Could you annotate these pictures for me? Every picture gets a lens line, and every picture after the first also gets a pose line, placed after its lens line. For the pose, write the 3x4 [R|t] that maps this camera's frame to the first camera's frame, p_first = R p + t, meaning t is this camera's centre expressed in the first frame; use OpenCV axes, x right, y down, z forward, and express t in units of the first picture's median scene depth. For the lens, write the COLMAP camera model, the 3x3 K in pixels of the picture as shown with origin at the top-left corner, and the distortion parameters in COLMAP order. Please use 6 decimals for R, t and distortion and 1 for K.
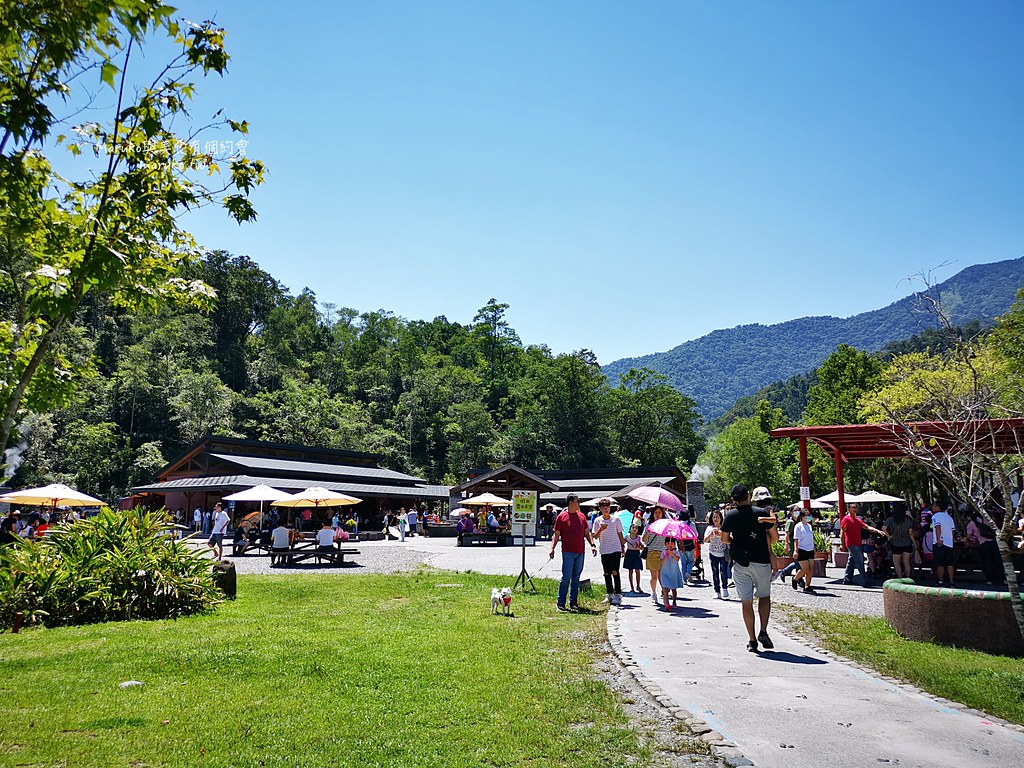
lens RADIAL K [[807.9, 0, 512.0], [0, 807.9, 384.0], [0, 0, 1]] dist [-0.009100, -0.007359]
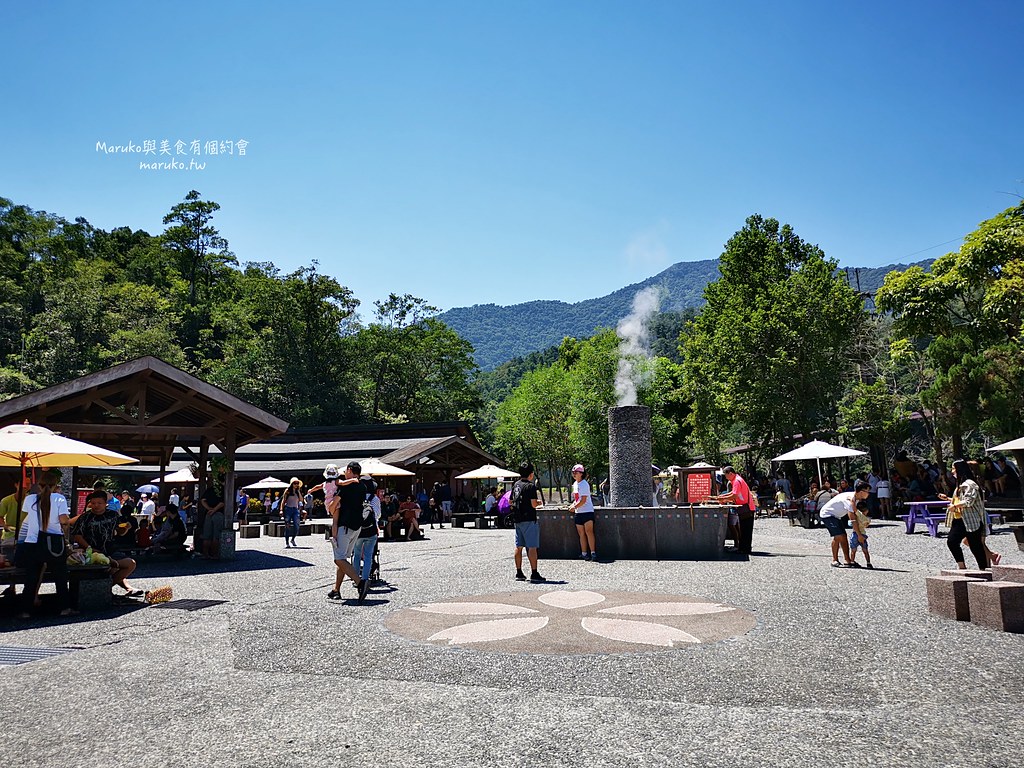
lens RADIAL K [[807.9, 0, 512.0], [0, 807.9, 384.0], [0, 0, 1]] dist [-0.009100, -0.007359]
pose [[0.946607, 0.016982, 0.321943, 0.014717], [-0.024587, 0.999506, 0.019571, 0.040516], [-0.321452, -0.026442, 0.946557, 0.246040]]
